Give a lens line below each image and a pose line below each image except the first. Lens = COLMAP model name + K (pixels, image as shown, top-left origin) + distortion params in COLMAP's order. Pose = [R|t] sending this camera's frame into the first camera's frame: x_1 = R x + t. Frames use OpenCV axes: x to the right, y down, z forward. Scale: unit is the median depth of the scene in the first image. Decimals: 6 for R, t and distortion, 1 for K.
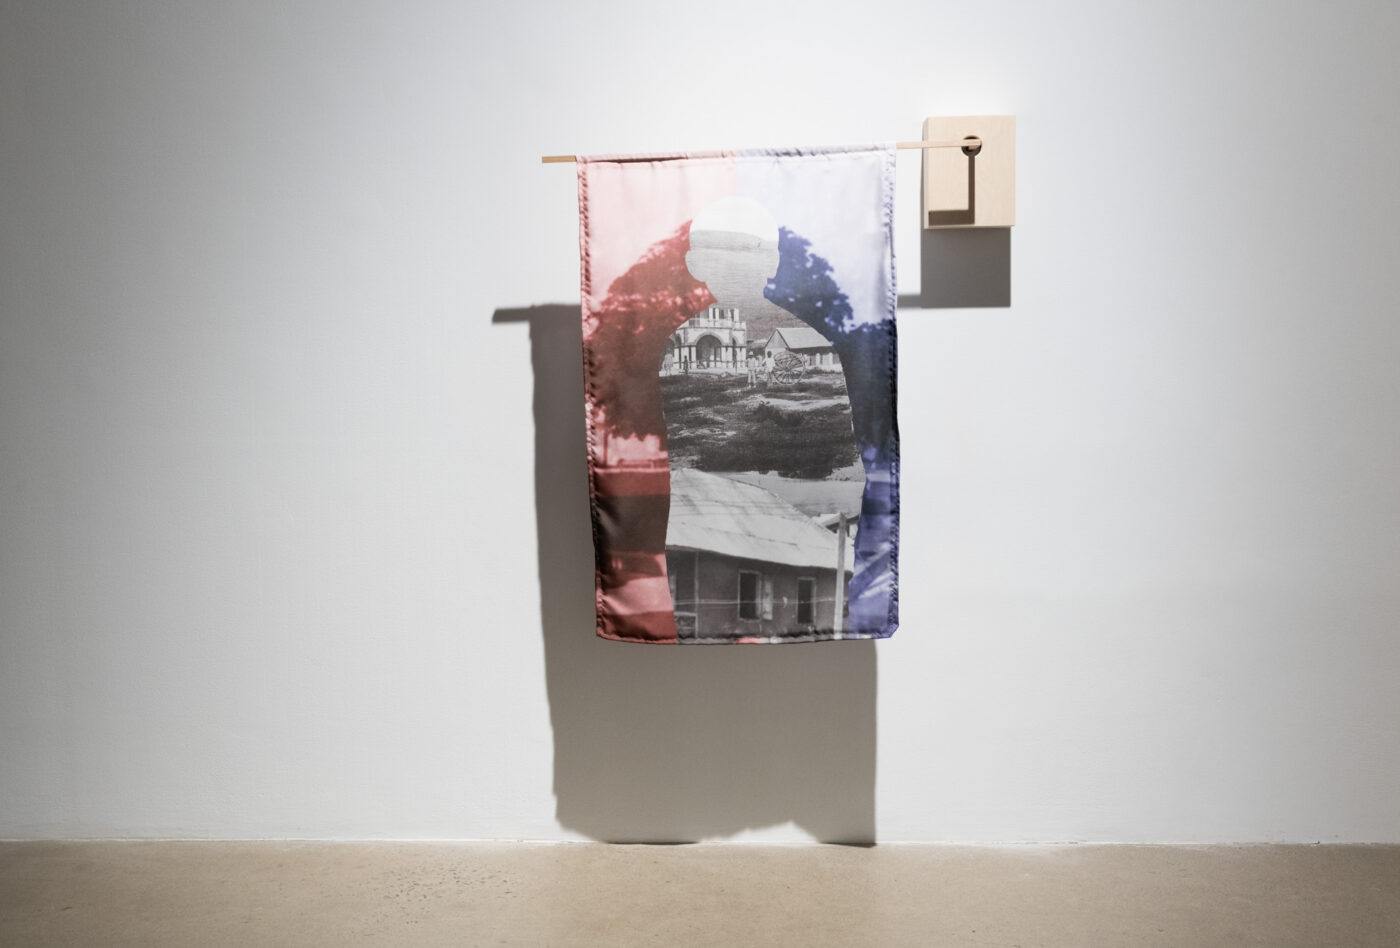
lens RADIAL K [[1664.1, 0, 700.2], [0, 1664.1, 463.5], [0, 0, 1]] dist [0.011018, 0.000000]
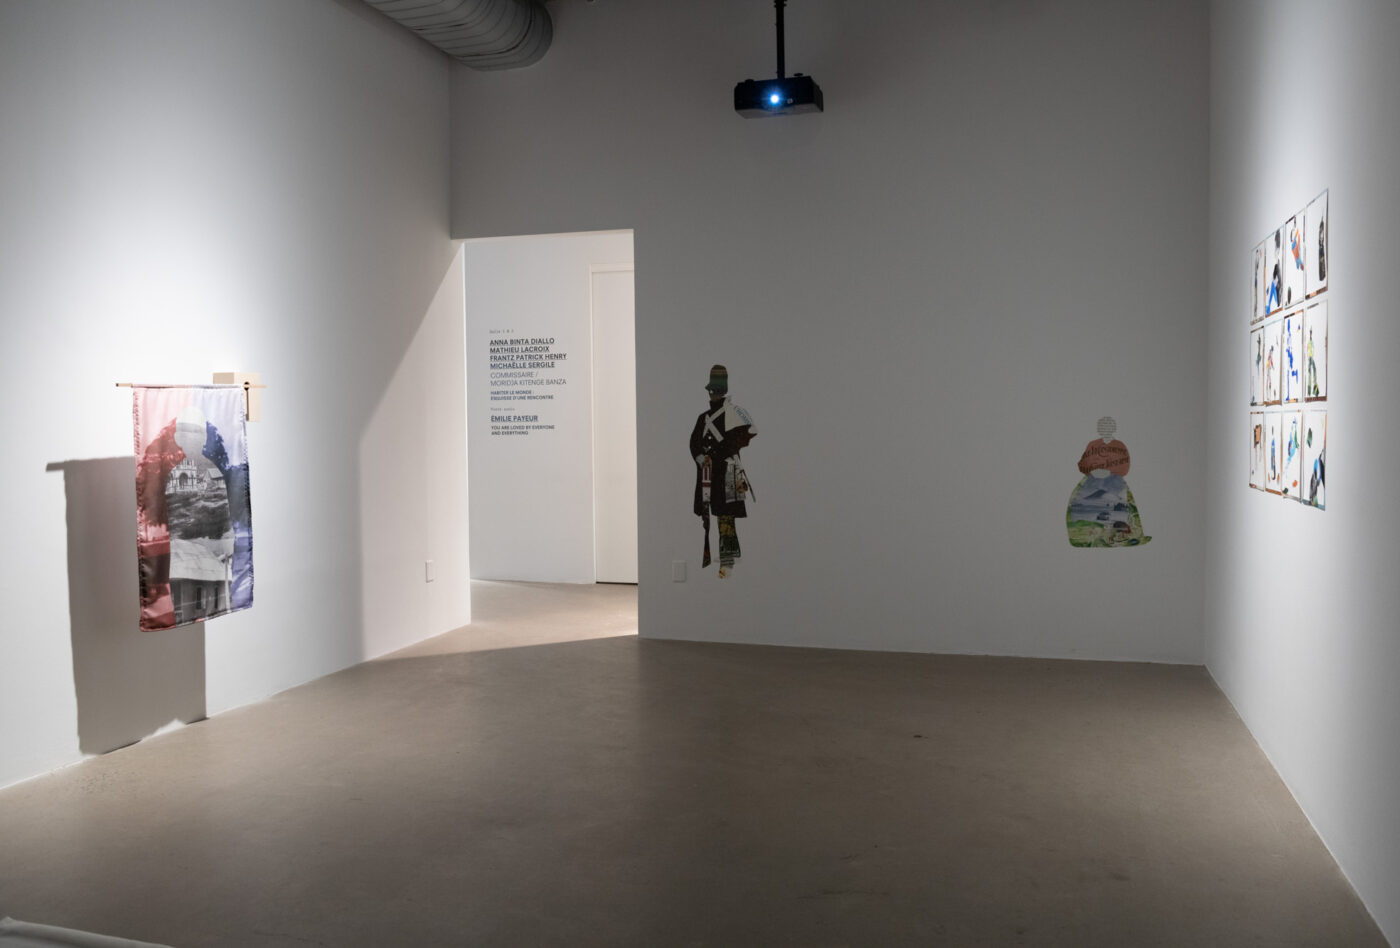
lens RADIAL K [[1168.9, 0, 698.3], [0, 1168.9, 477.1], [0, 0, 1]] dist [0.009139, 0.000424]
pose [[0.244280, -0.032789, 0.969150, -1.232907], [0.106465, 0.994293, 0.006805, -0.014164], [-0.963843, 0.101518, 0.246377, 0.030352]]
